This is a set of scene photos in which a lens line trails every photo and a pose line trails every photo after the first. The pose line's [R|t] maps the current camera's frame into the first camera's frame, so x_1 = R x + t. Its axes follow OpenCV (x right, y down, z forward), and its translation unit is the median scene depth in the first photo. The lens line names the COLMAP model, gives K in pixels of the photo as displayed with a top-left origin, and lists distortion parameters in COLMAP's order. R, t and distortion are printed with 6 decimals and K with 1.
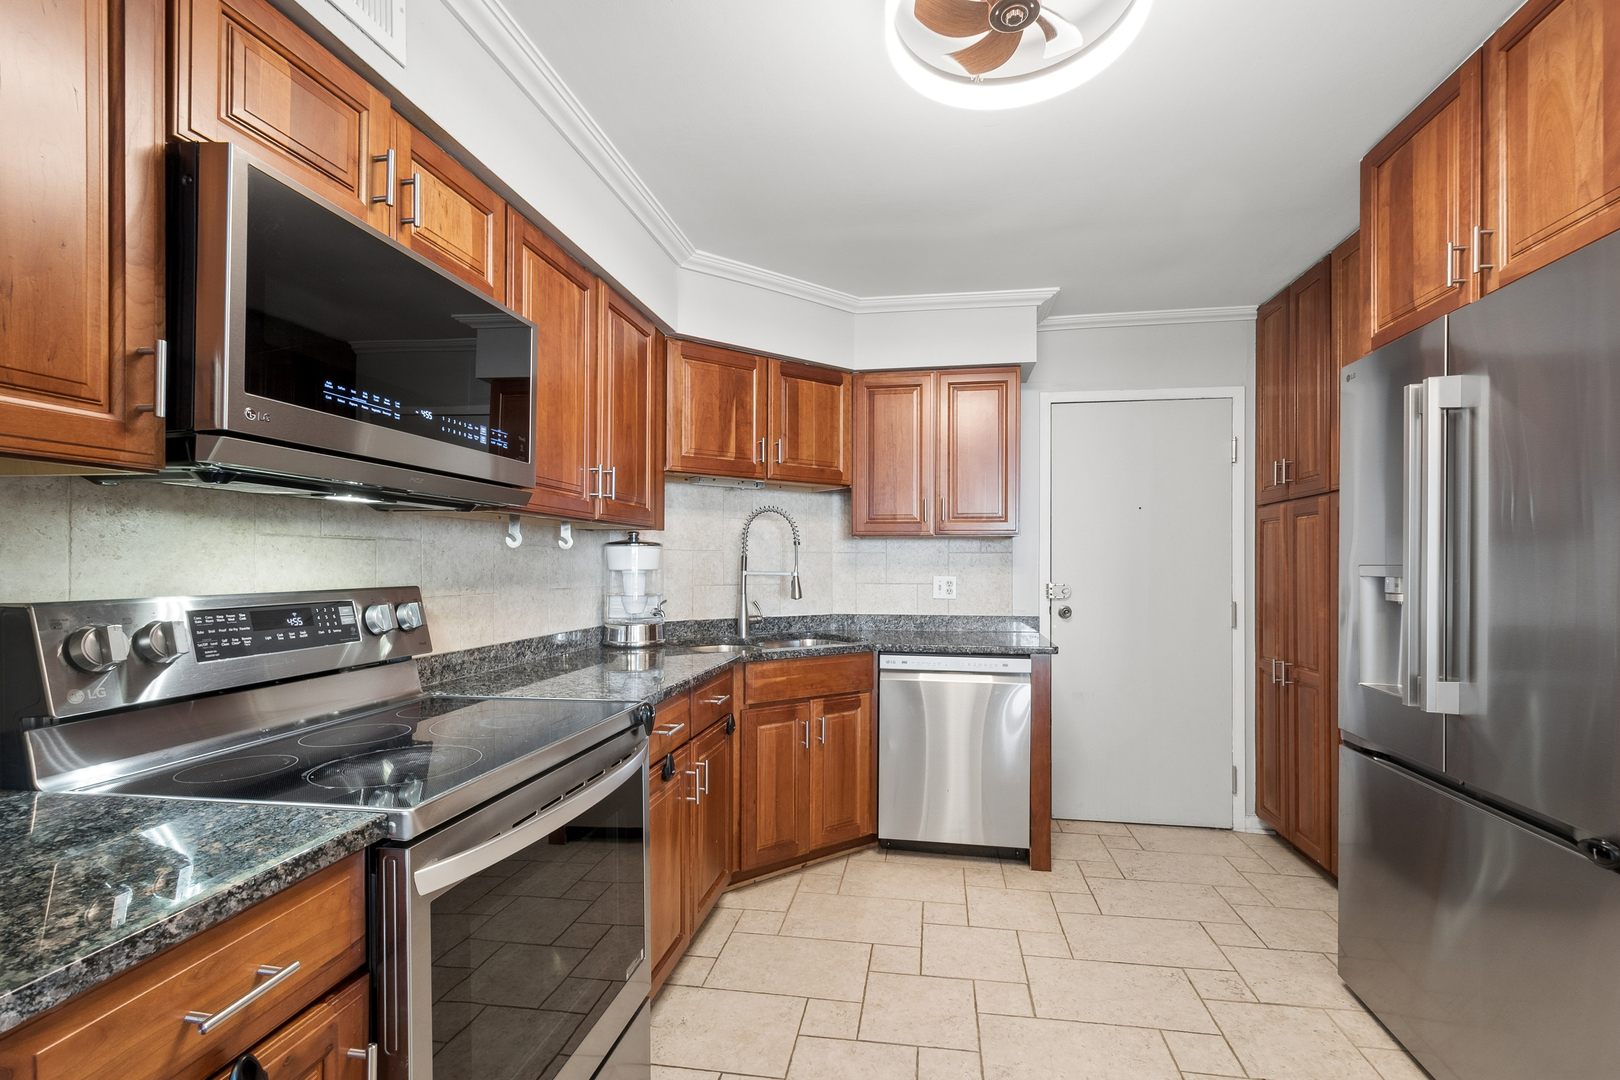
lens RADIAL K [[718.8, 0, 826.4], [0, 718.8, 565.9], [0, 0, 1]] dist [0.005577, -0.000900]
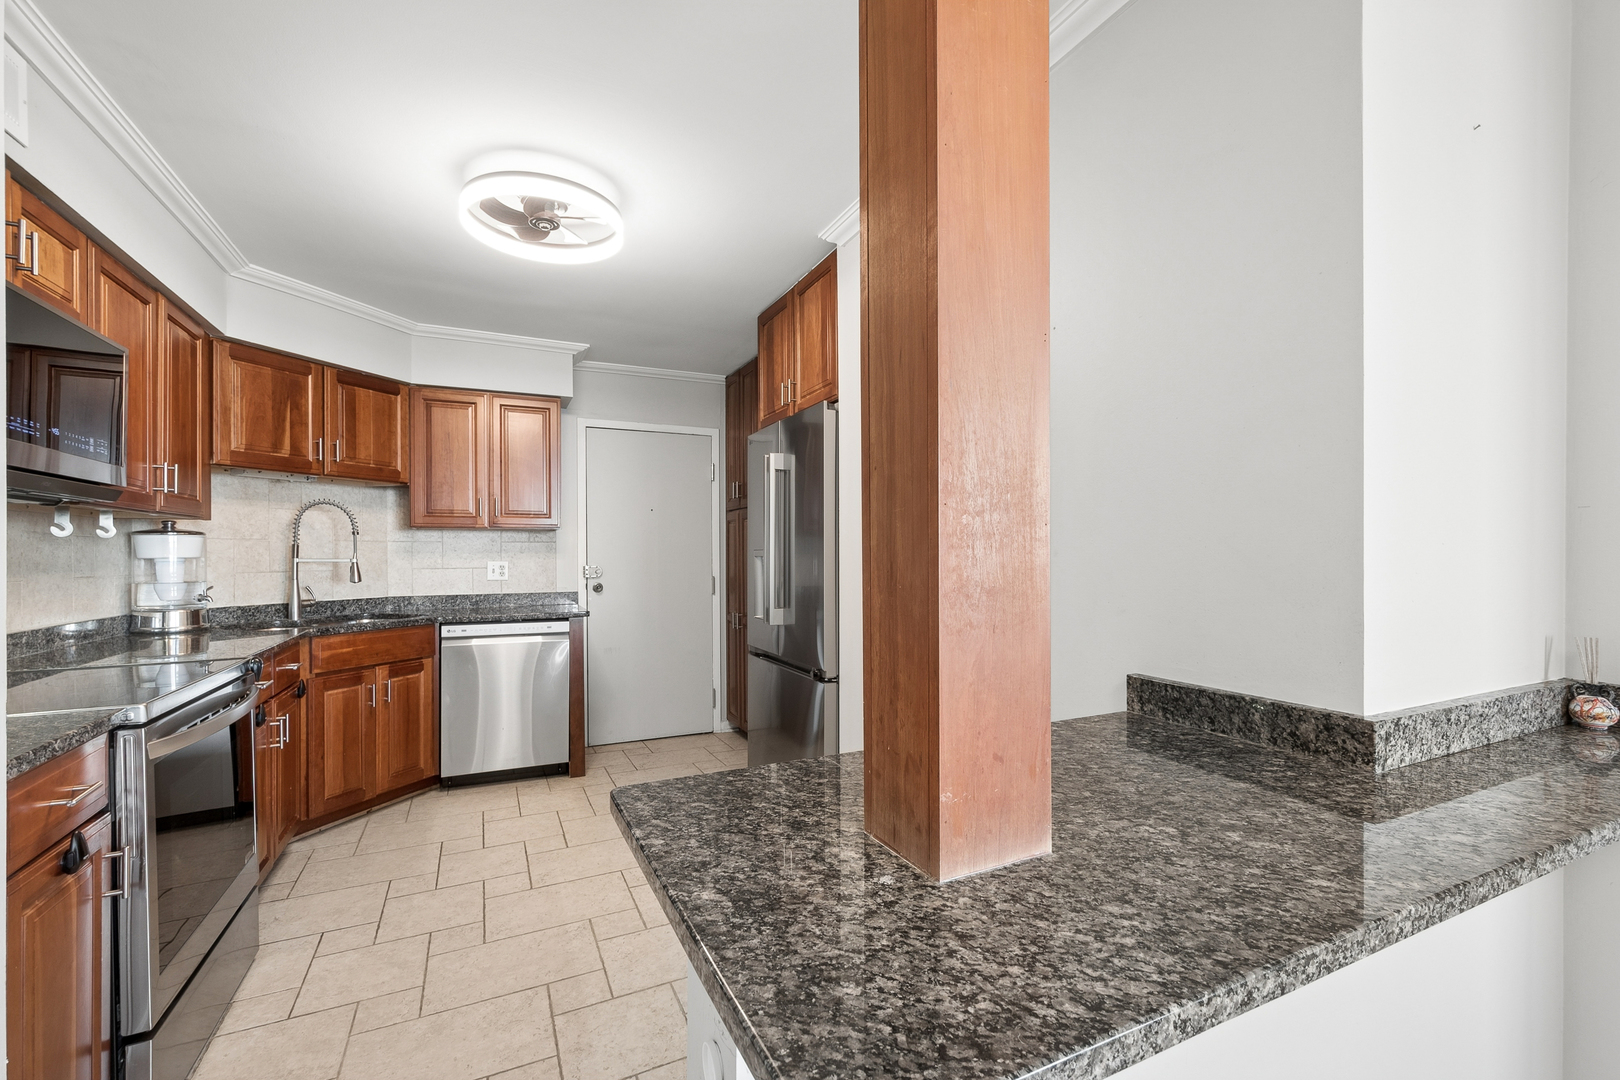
lens RADIAL K [[718.8, 0, 827.2], [0, 718.8, 552.6], [0, 0, 1]] dist [0.005577, -0.000900]
pose [[0.824650, -0.005694, 0.565614, -0.076935], [0.007217, 0.999974, -0.000457, 0.005261], [-0.565597, 0.004459, 0.824670, -0.380529]]
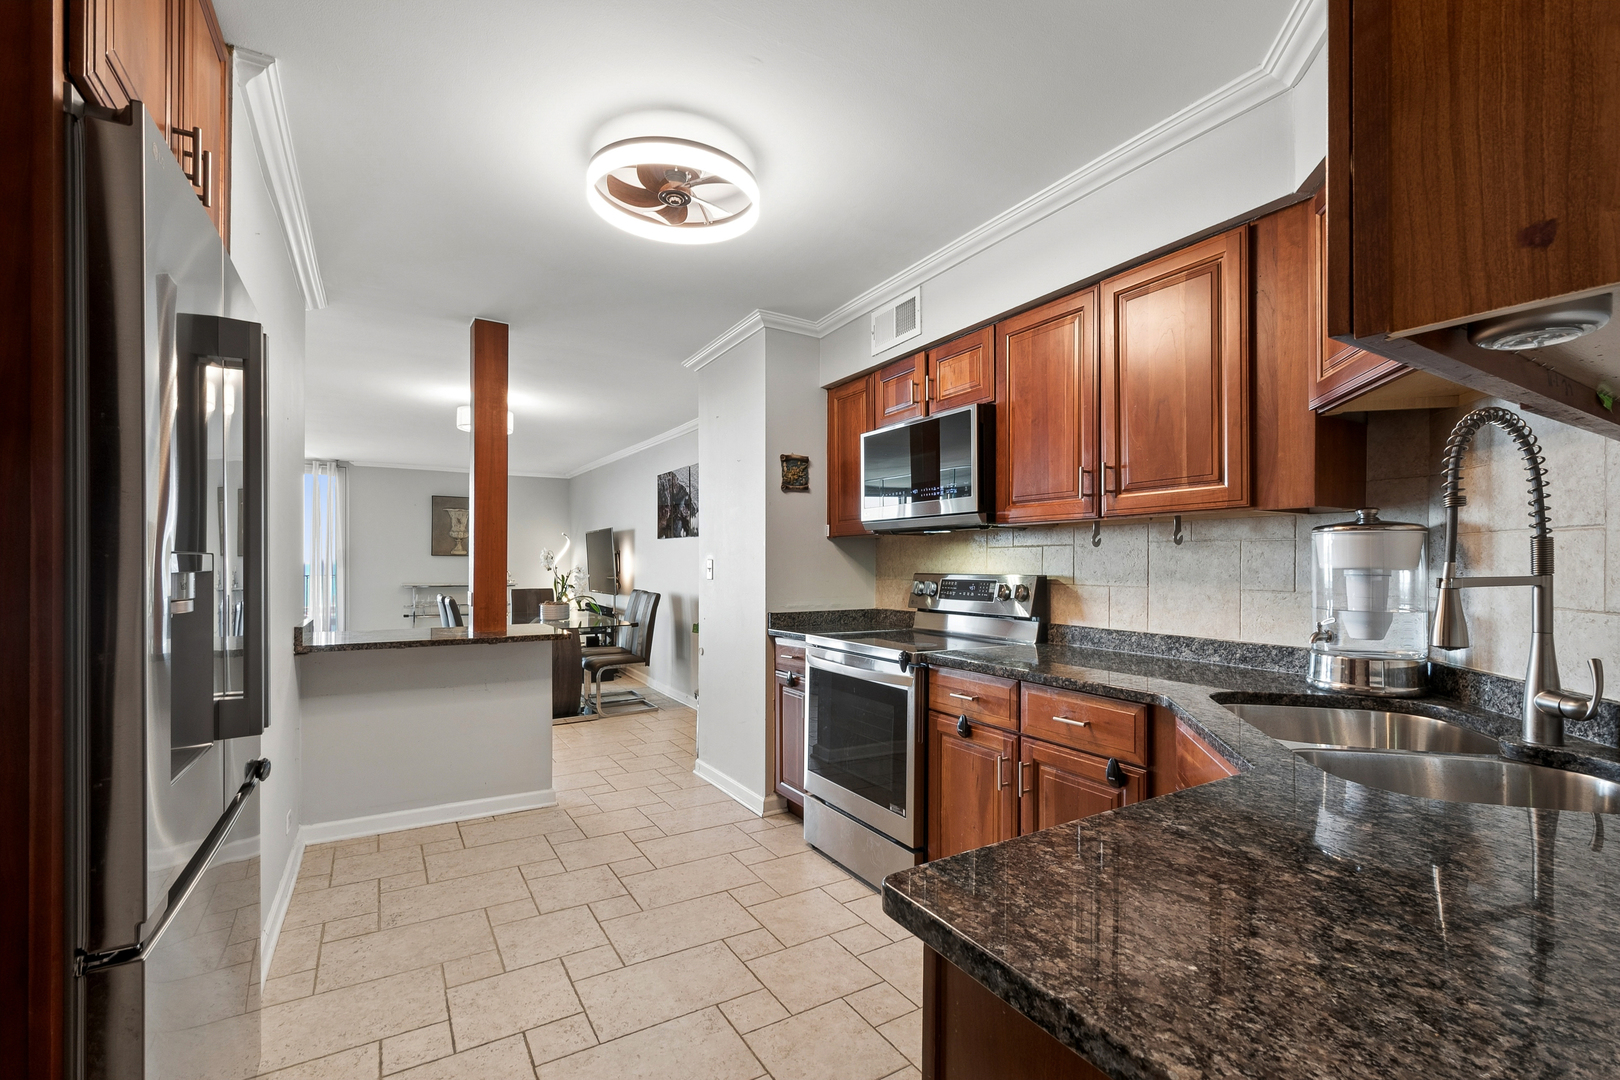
lens RADIAL K [[718.8, 0, 827.2], [0, 718.8, 563.6], [0, 0, 1]] dist [0.005577, -0.000900]
pose [[-0.761737, -0.001159, -0.647885, 0.498182], [-0.003714, 0.999990, 0.002577, 0.000306], [0.647875, 0.004369, -0.761734, 1.183986]]
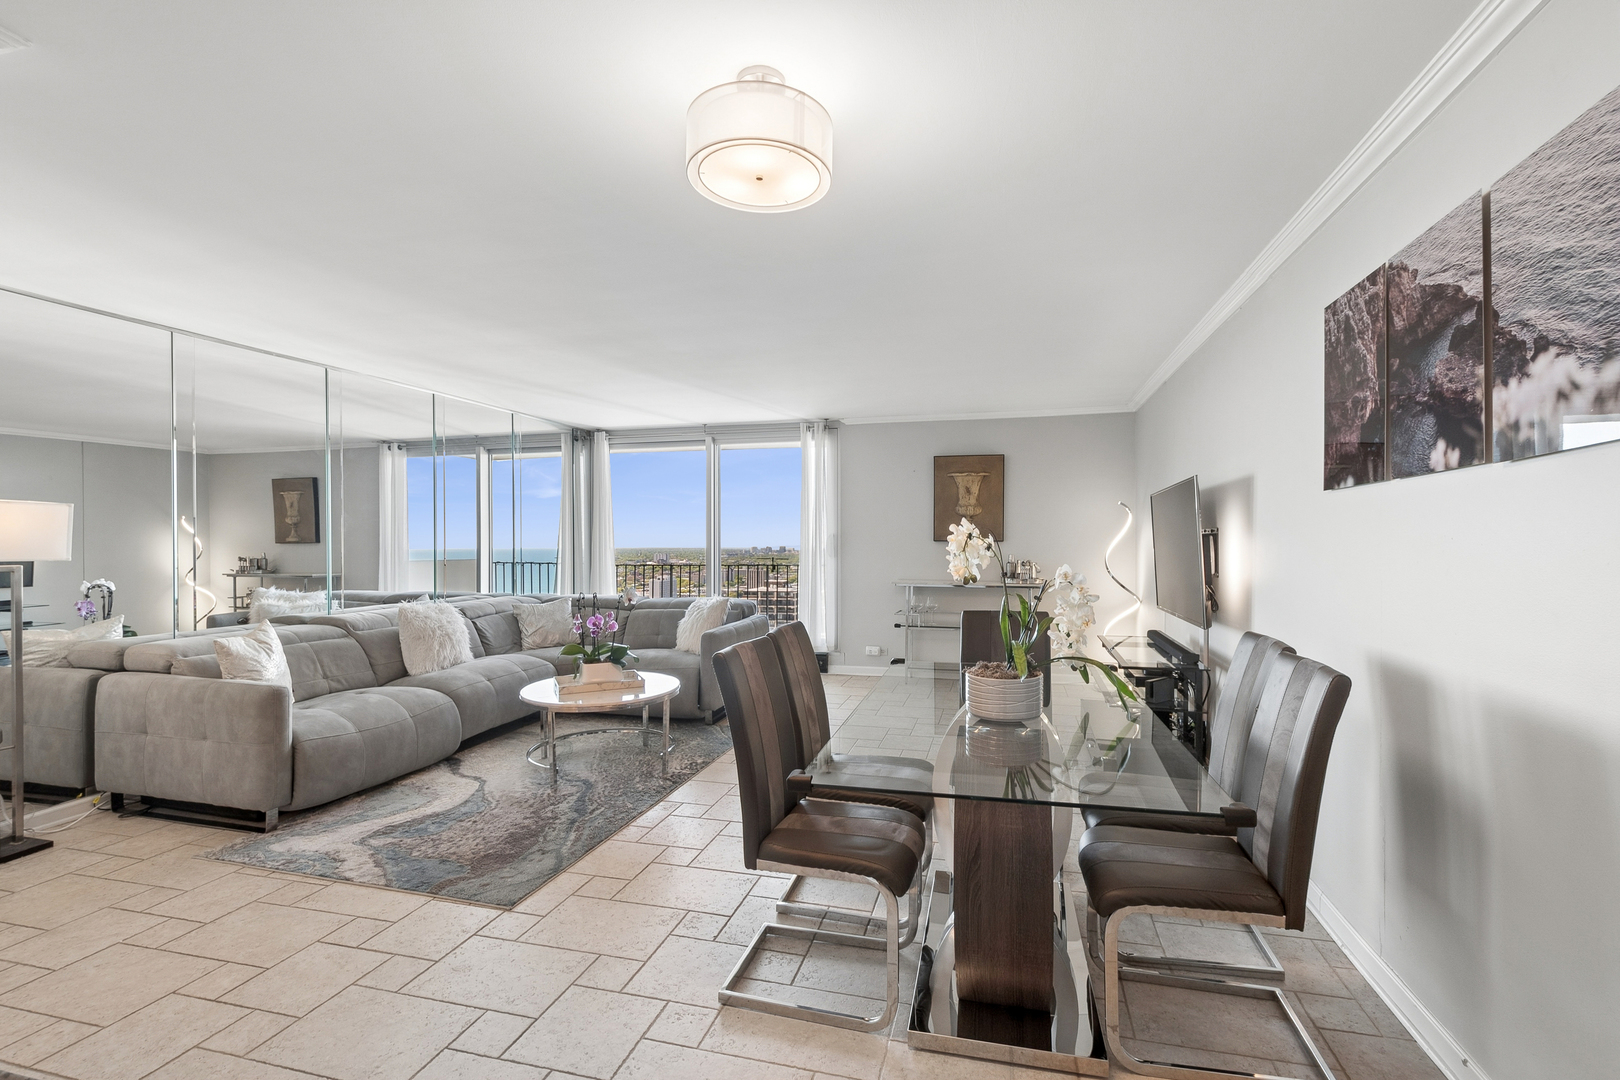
lens RADIAL K [[718.8, 0, 819.8], [0, 718.8, 546.4], [0, 0, 1]] dist [0.005577, -0.000900]
pose [[-0.994049, -0.002107, 0.108909, -0.135299], [-0.001788, 0.999994, 0.003024, -0.010016], [-0.108915, 0.002811, -0.994047, -0.119831]]
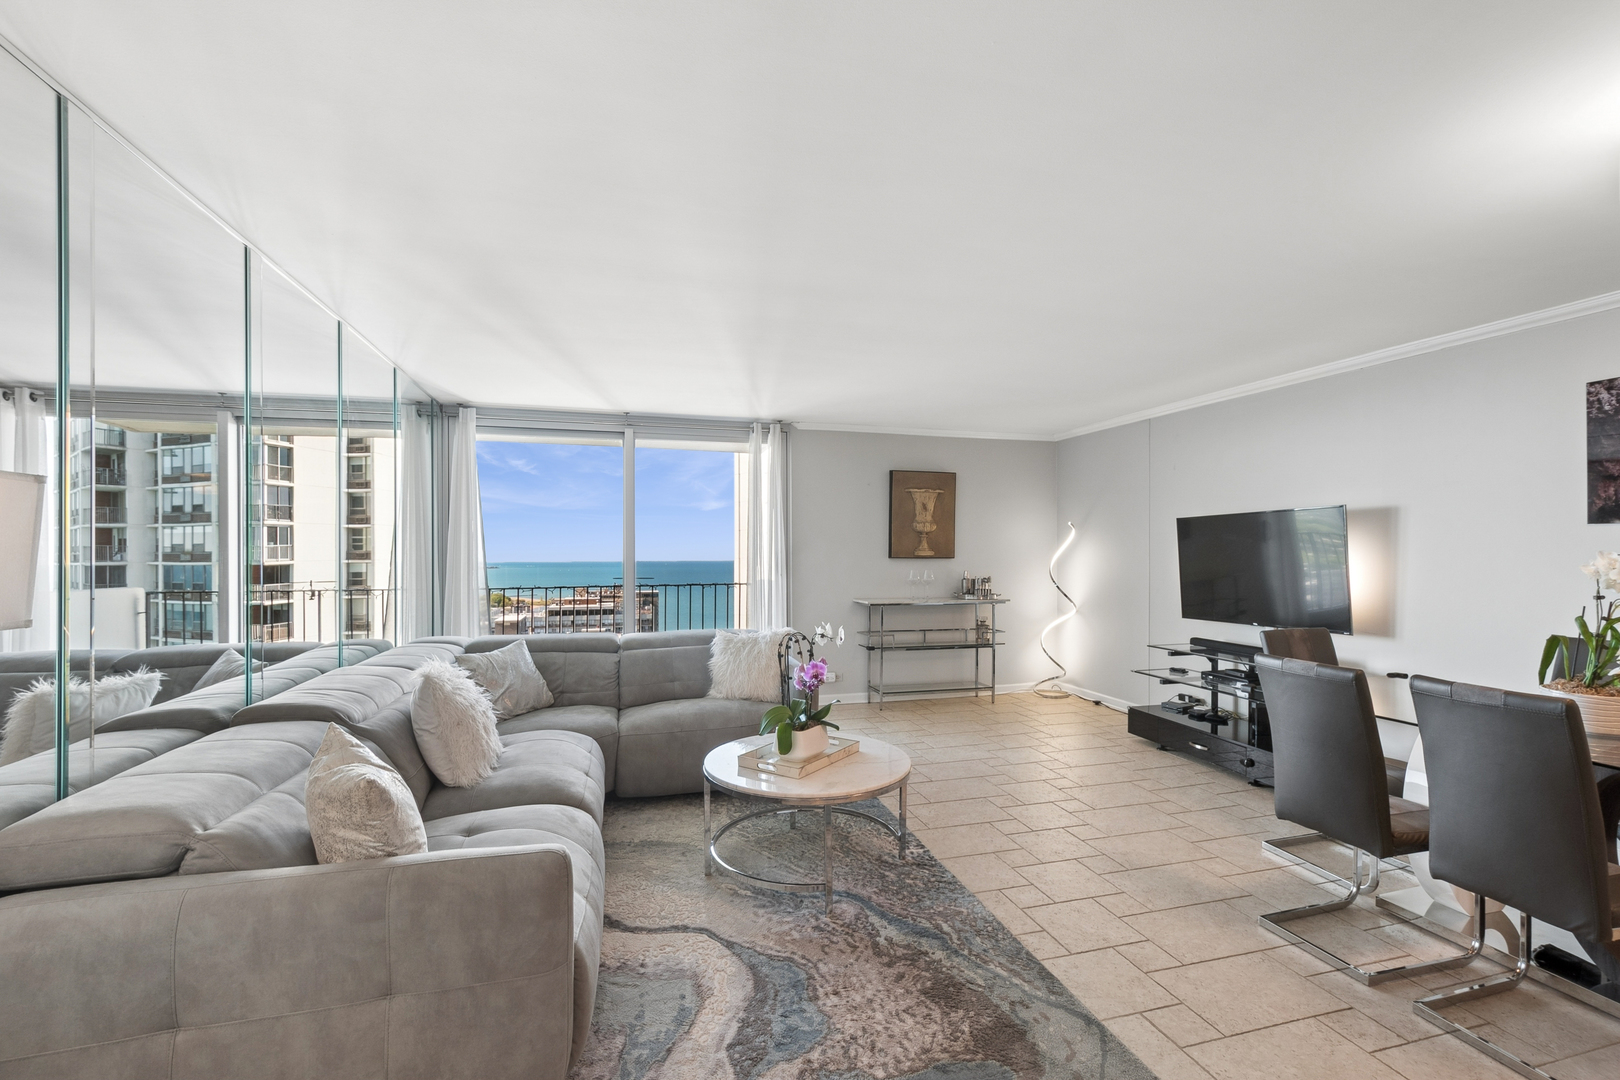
lens RADIAL K [[718.8, 0, 822.3], [0, 718.8, 548.0], [0, 0, 1]] dist [0.005577, -0.000900]
pose [[-0.906839, -0.004657, -0.421452, 0.879086], [0.000878, 0.999916, -0.012938, -0.023113], [0.421477, -0.012103, -0.906758, -0.521237]]
